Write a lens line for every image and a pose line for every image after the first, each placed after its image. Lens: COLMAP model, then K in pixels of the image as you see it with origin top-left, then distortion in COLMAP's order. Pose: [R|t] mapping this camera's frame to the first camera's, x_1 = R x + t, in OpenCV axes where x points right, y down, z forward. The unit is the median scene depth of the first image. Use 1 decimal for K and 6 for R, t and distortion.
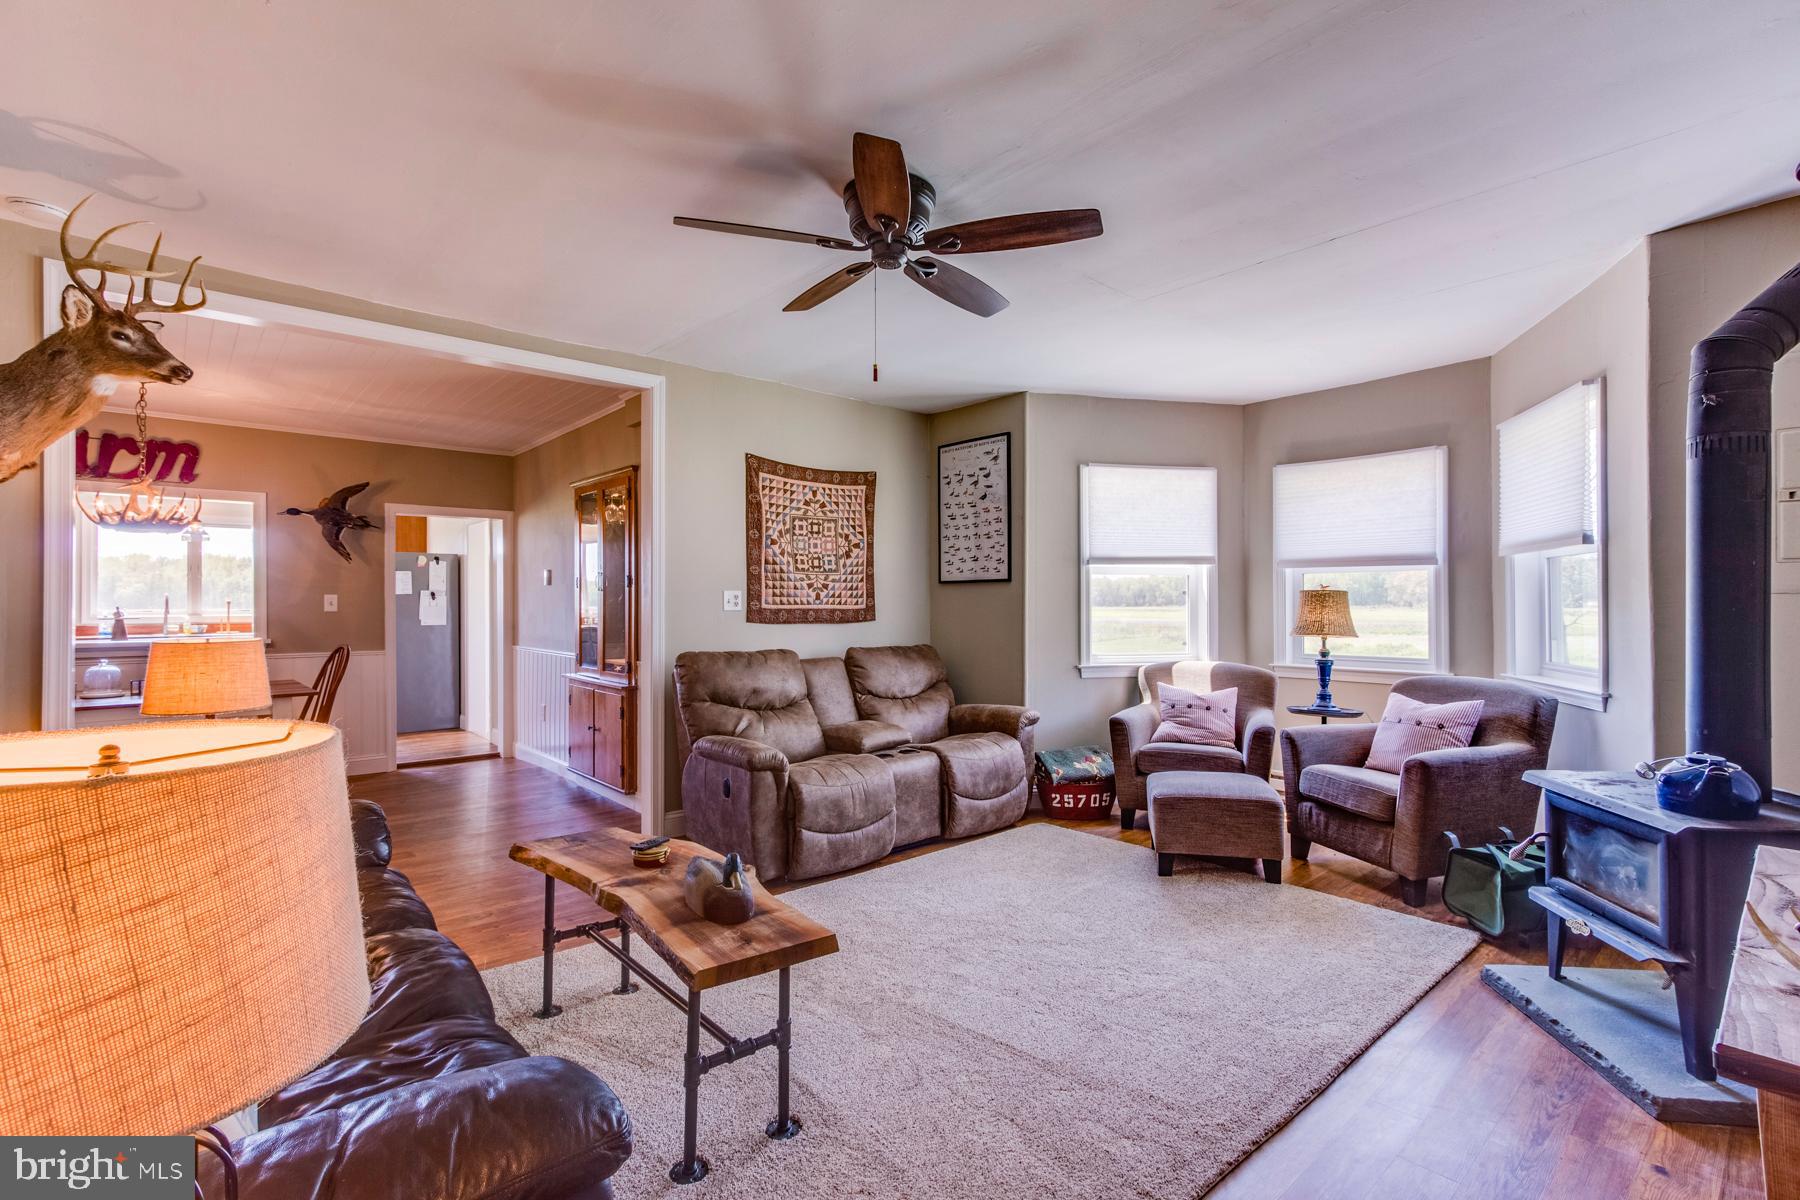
lens RADIAL K [[826.1, 0, 900.3], [0, 826.1, 599.5], [0, 0, 1]] dist [0.001138, 0.000131]
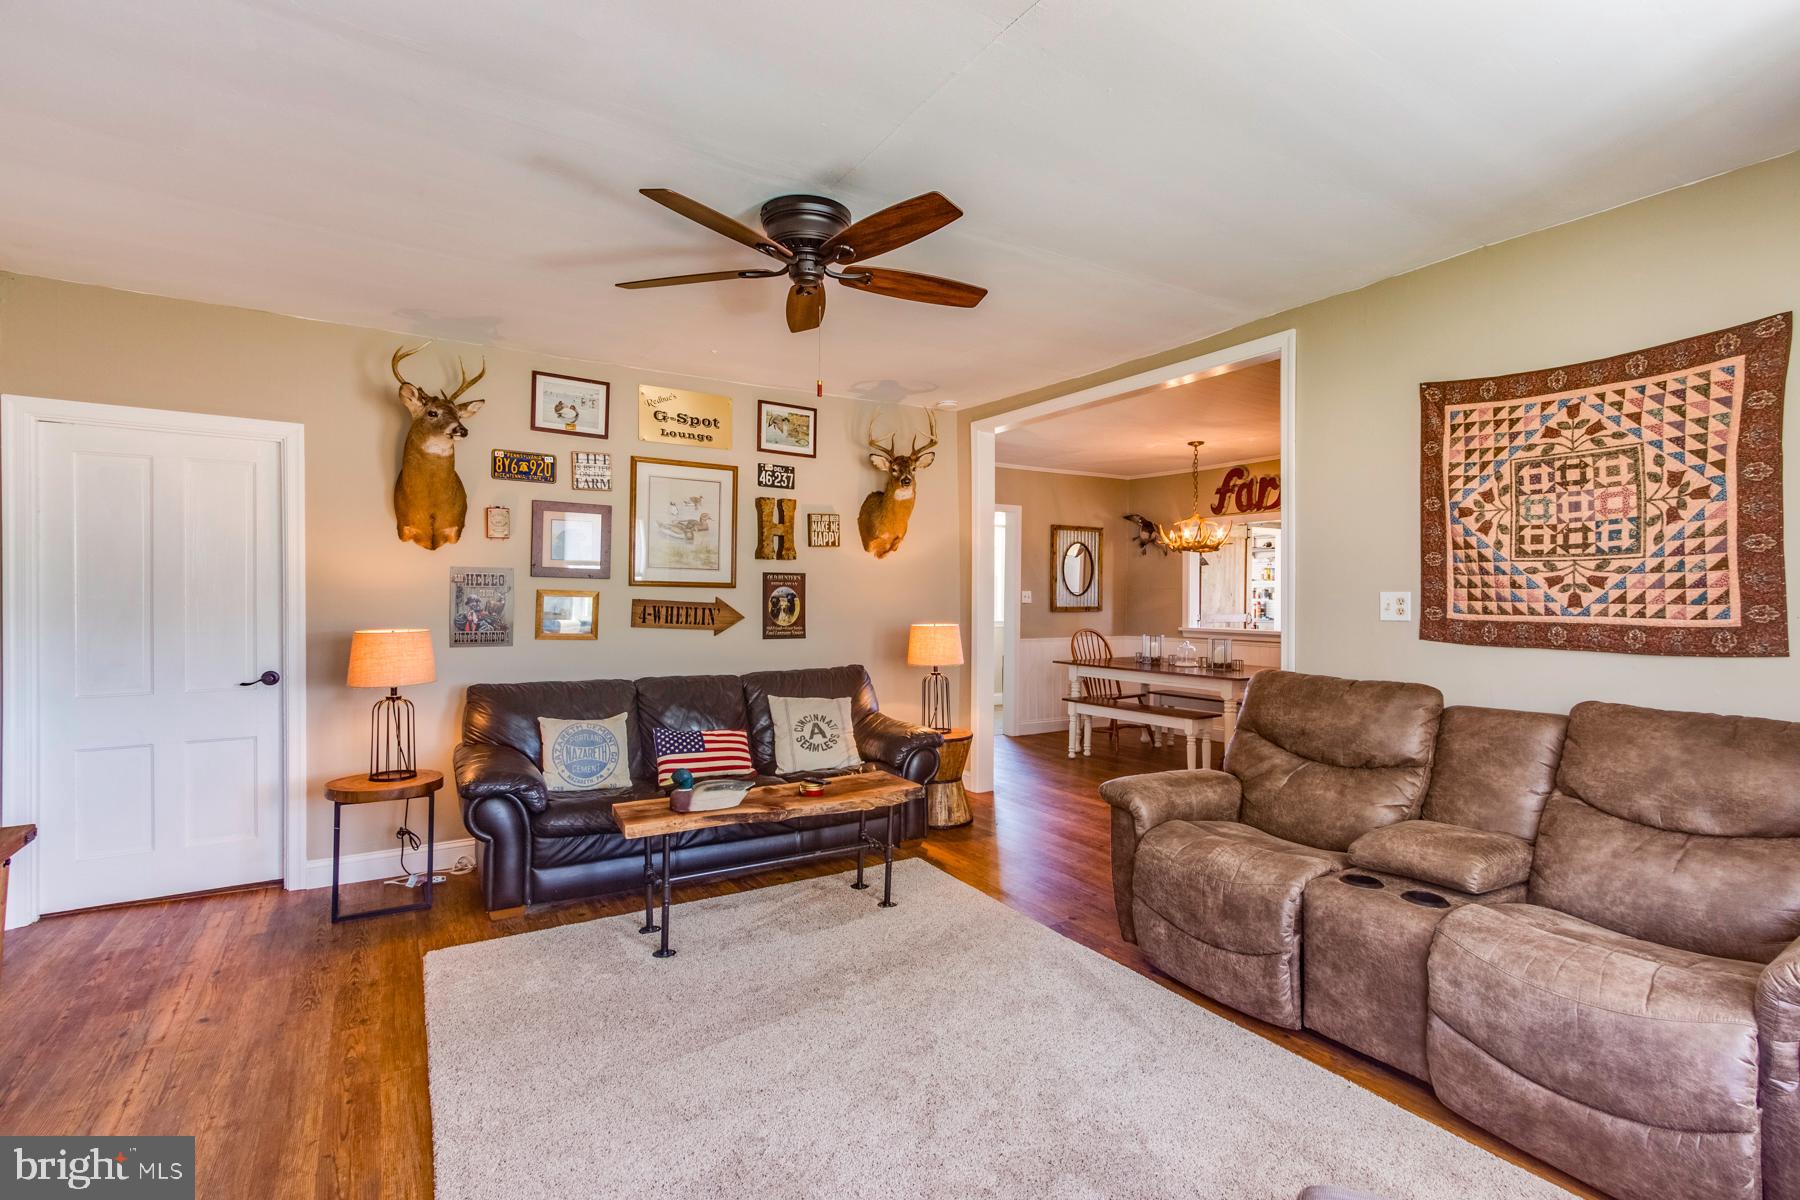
lens RADIAL K [[826.1, 0, 899.9], [0, 826.1, 594.1], [0, 0, 1]] dist [0.001138, 0.000131]
pose [[-0.160958, -0.003967, -0.986953, 0.512778], [-0.002794, 0.999990, -0.003564, -0.004844], [0.986957, 0.002184, -0.160967, 0.665418]]
